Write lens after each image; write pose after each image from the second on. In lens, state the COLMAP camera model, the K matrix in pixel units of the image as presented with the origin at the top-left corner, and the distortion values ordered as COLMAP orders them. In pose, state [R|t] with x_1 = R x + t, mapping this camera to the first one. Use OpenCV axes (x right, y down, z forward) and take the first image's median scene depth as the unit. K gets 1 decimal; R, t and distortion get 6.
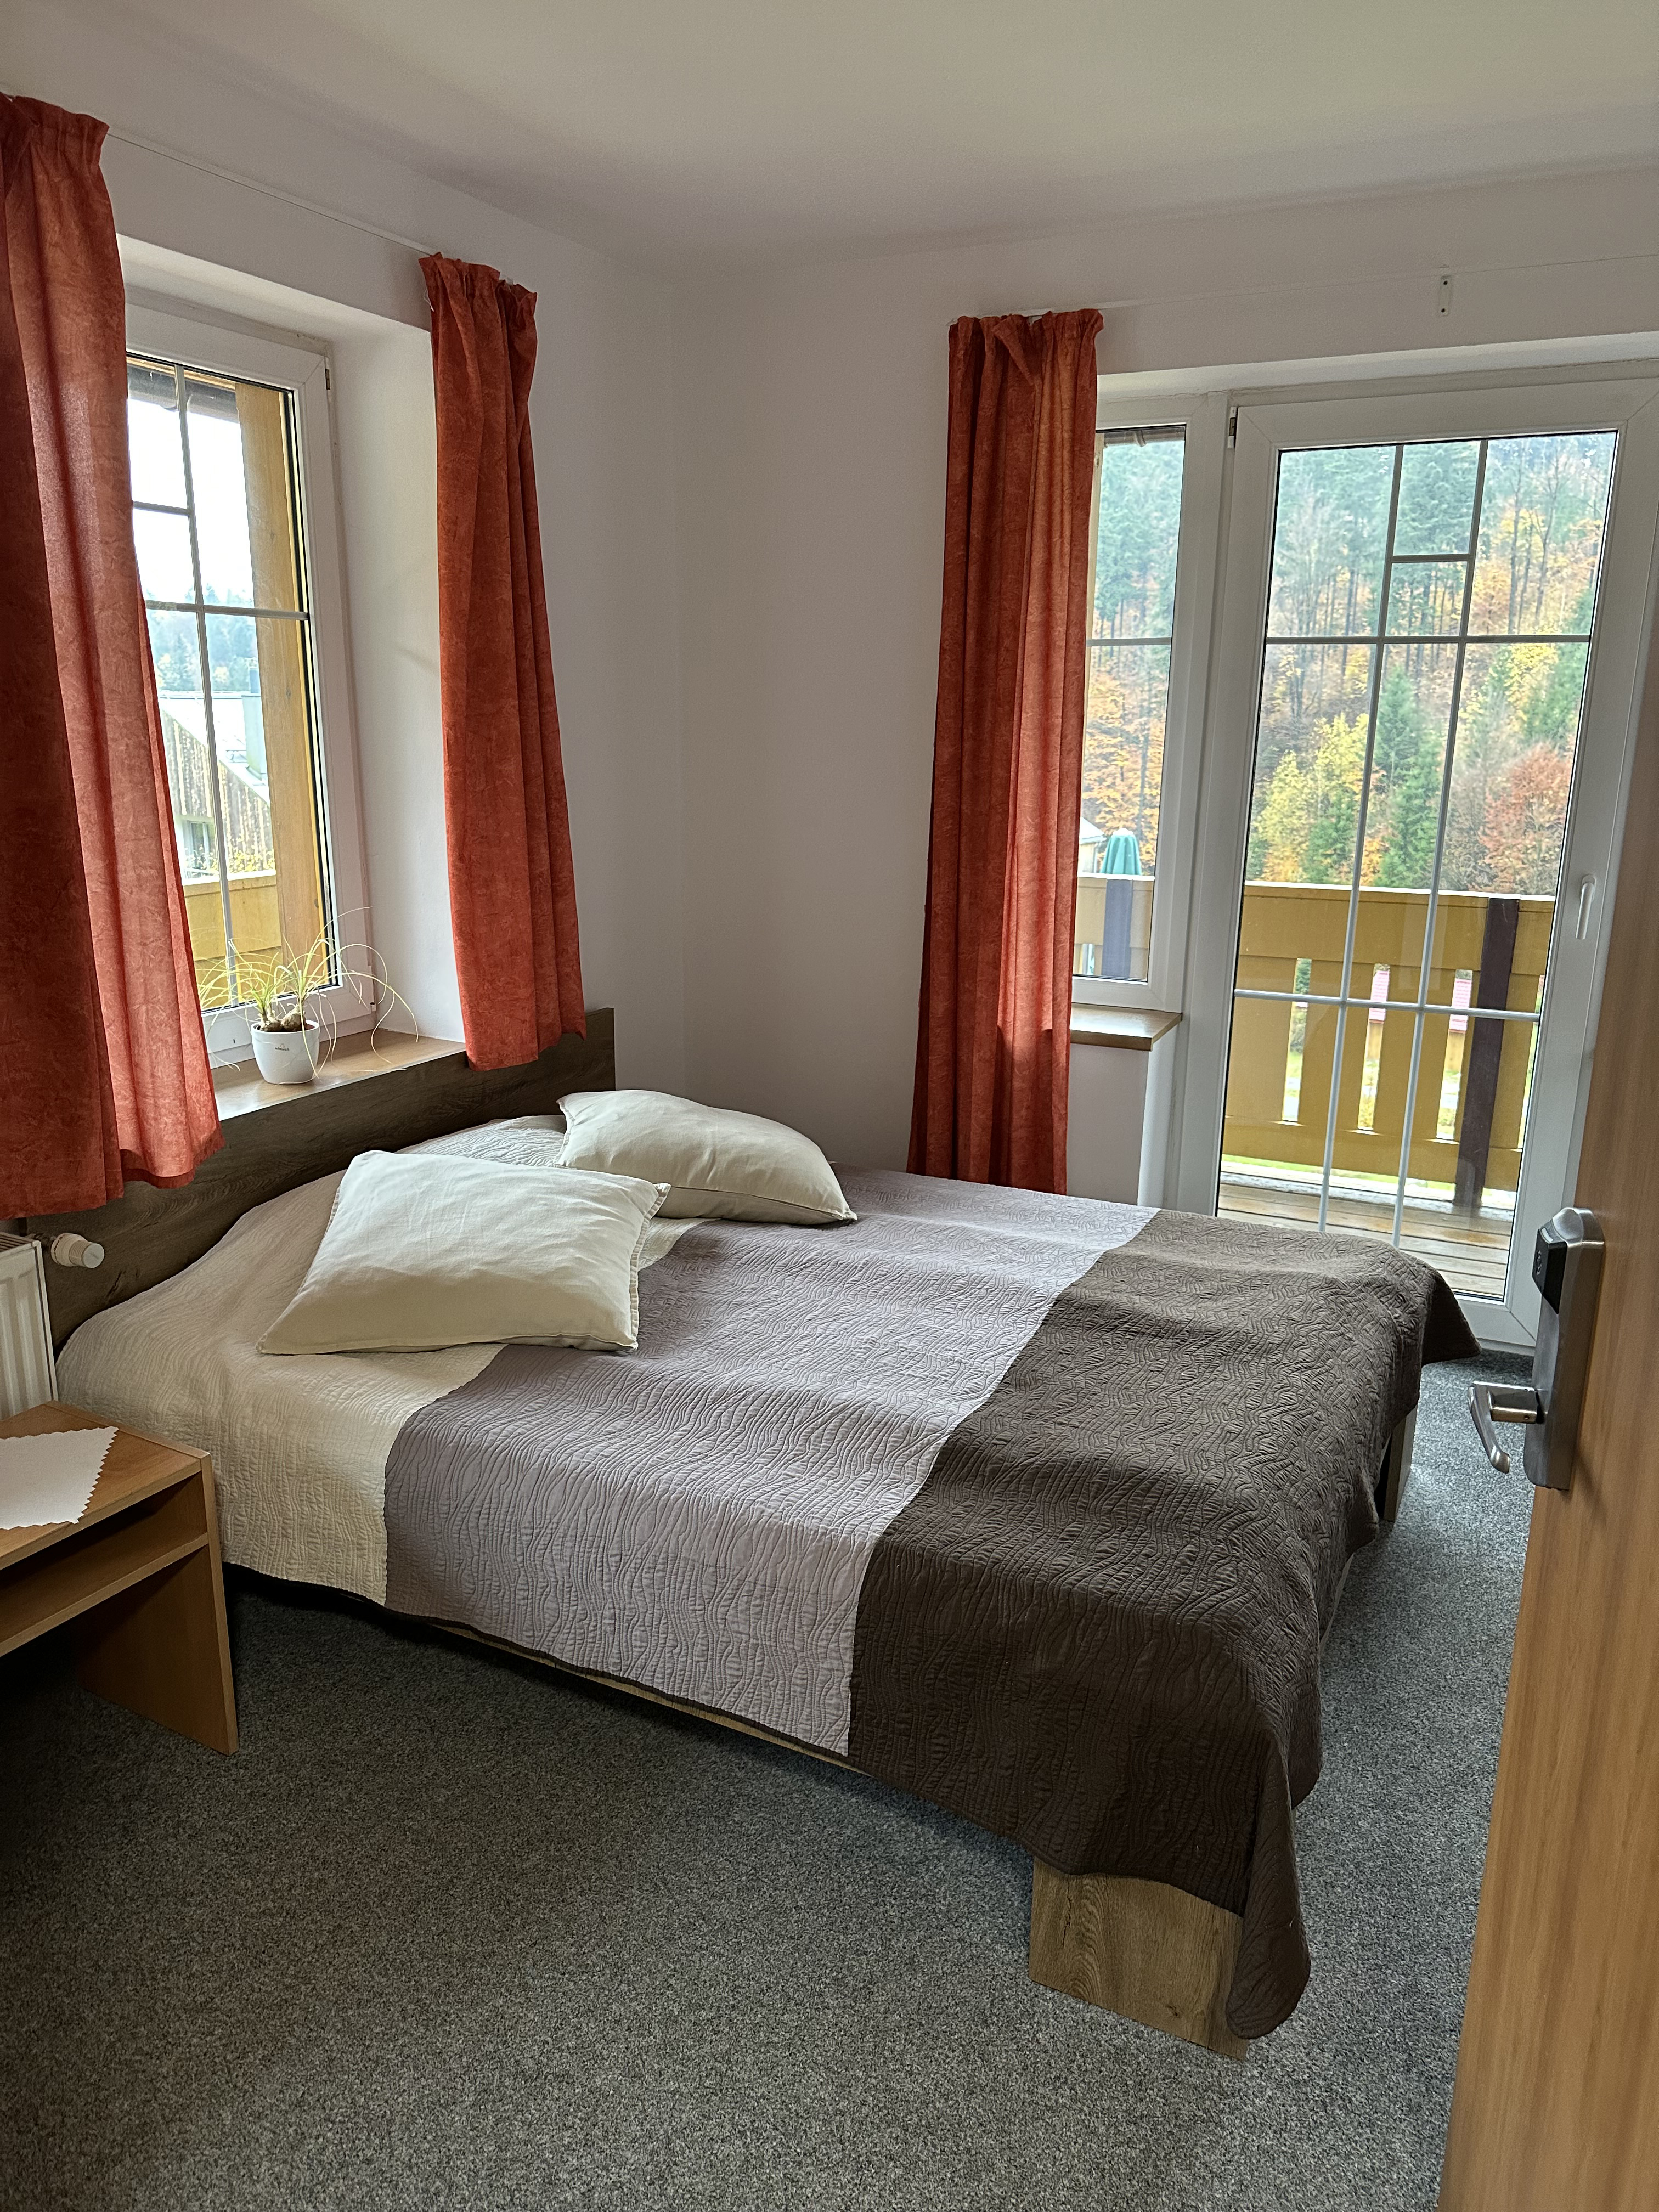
lens RADIAL K [[1597.4, 0, 829.5], [0, 1597.4, 1106.0], [0, 0, 1]] dist [0.078549, -0.094301]
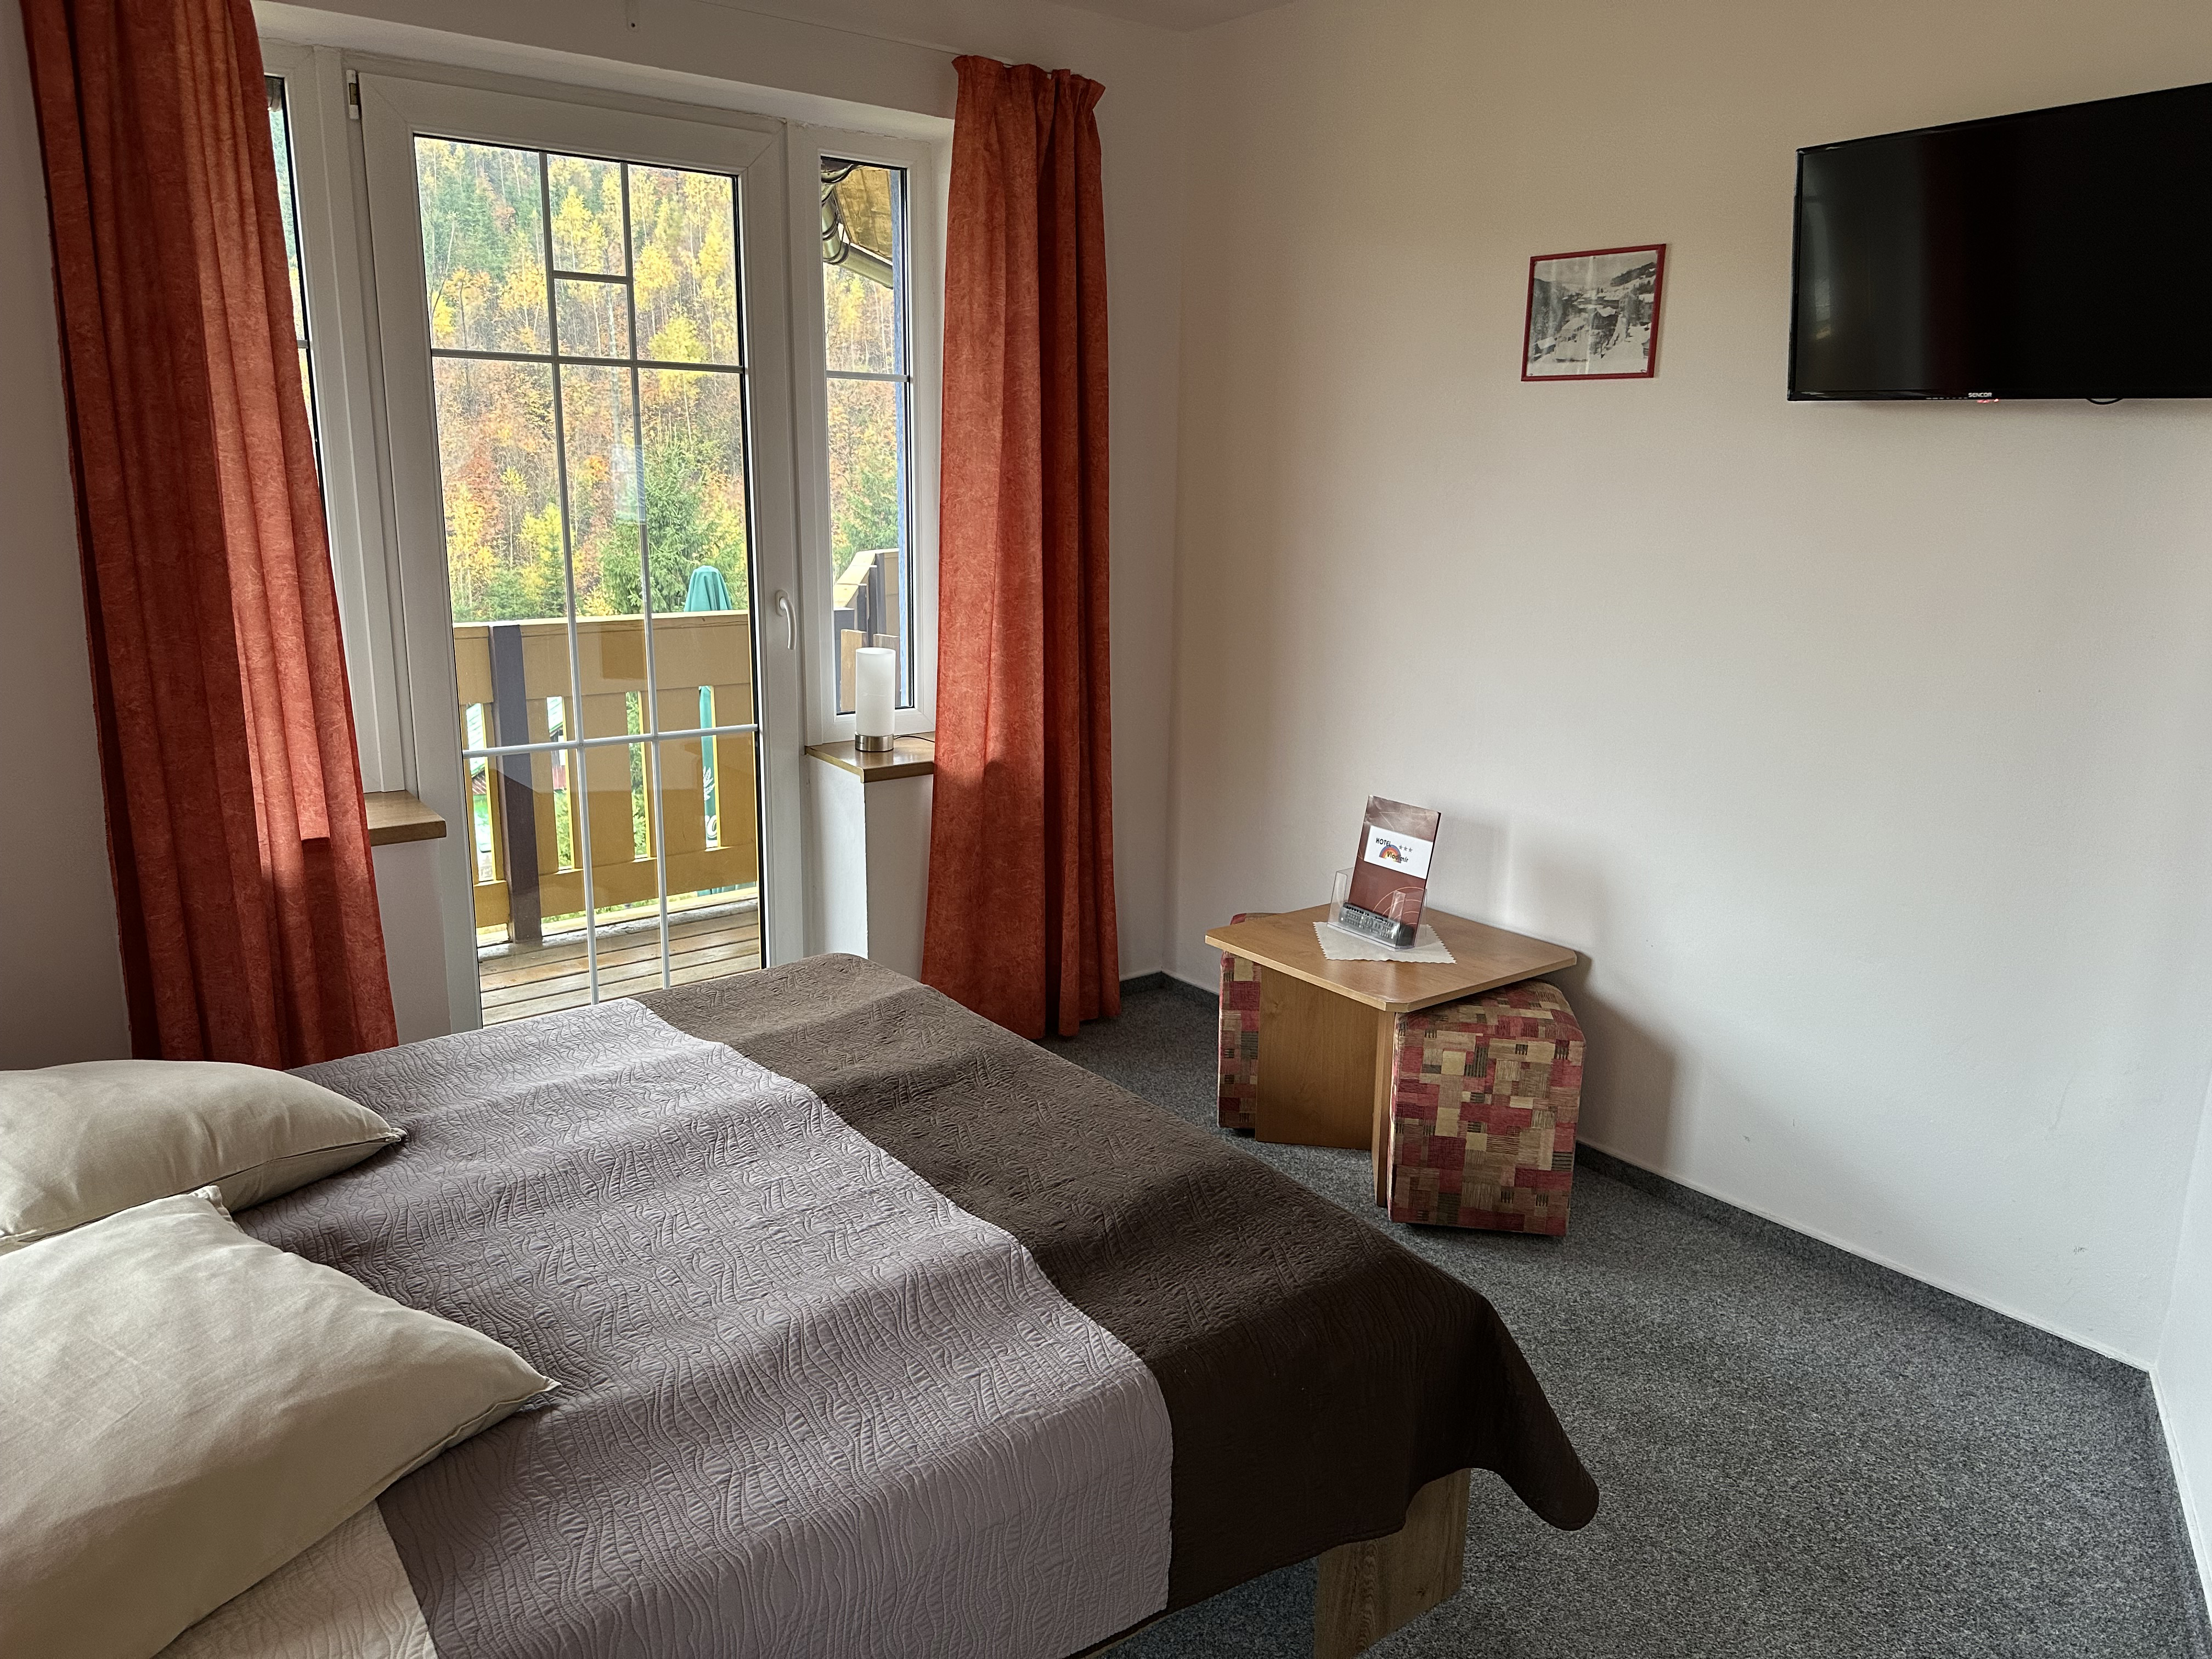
lens RADIAL K [[1597.4, 0, 1108.6], [0, 1597.4, 789.8], [0, 0, 1]] dist [0.078549, -0.094301]
pose [[0.415835, -0.190928, 0.889172, -0.466865], [0.209799, 0.971482, 0.110486, -0.092242], [-0.884910, 0.140604, 0.444033, 0.381612]]
